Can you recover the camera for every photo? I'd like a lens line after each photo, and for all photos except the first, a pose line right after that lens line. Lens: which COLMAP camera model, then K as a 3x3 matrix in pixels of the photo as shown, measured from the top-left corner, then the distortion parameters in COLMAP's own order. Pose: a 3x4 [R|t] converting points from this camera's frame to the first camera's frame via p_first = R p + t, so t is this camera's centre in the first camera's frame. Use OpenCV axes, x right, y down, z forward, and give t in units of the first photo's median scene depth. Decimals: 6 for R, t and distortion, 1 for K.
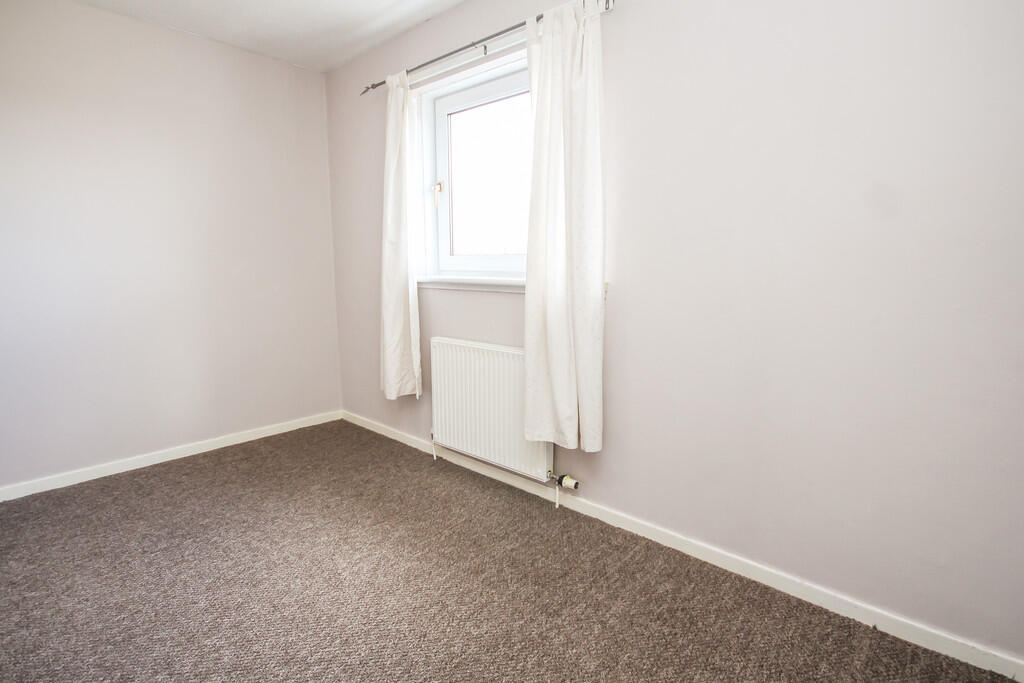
lens RADIAL K [[508.3, 0, 507.9], [0, 508.3, 341.9], [0, 0, 1]] dist [0.004758, 0.001512]
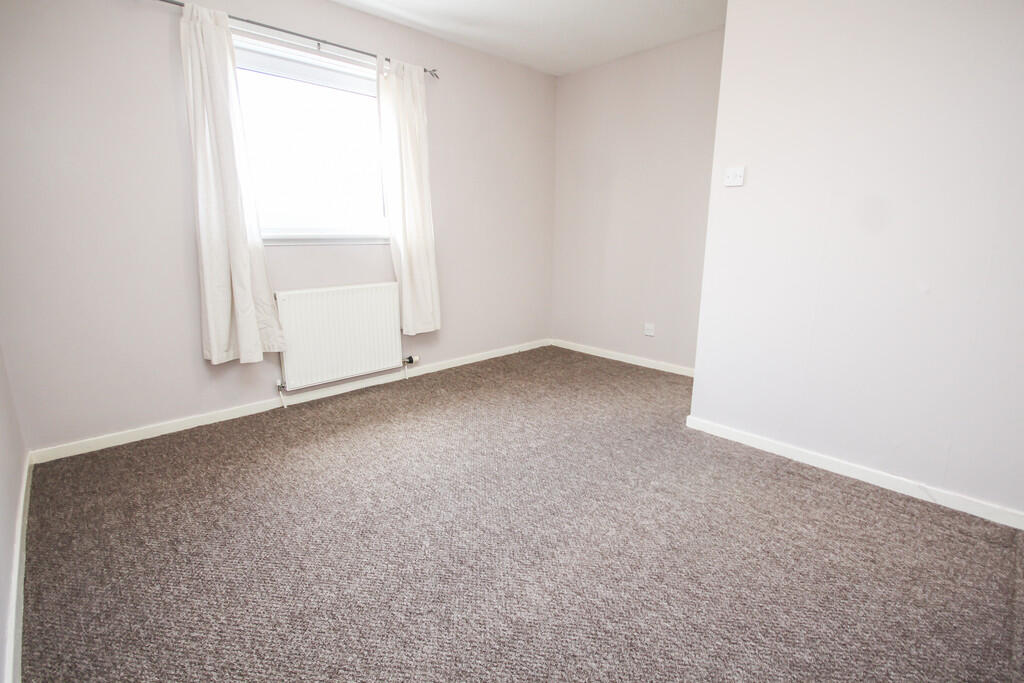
lens RADIAL K [[508.3, 0, 507.9], [0, 508.3, 341.9], [0, 0, 1]] dist [0.004758, 0.001512]
pose [[0.049096, -0.196060, 0.979362, -1.449836], [0.175298, 0.967016, 0.184801, -0.018583], [-0.983291, 0.162607, 0.081846, 0.578917]]
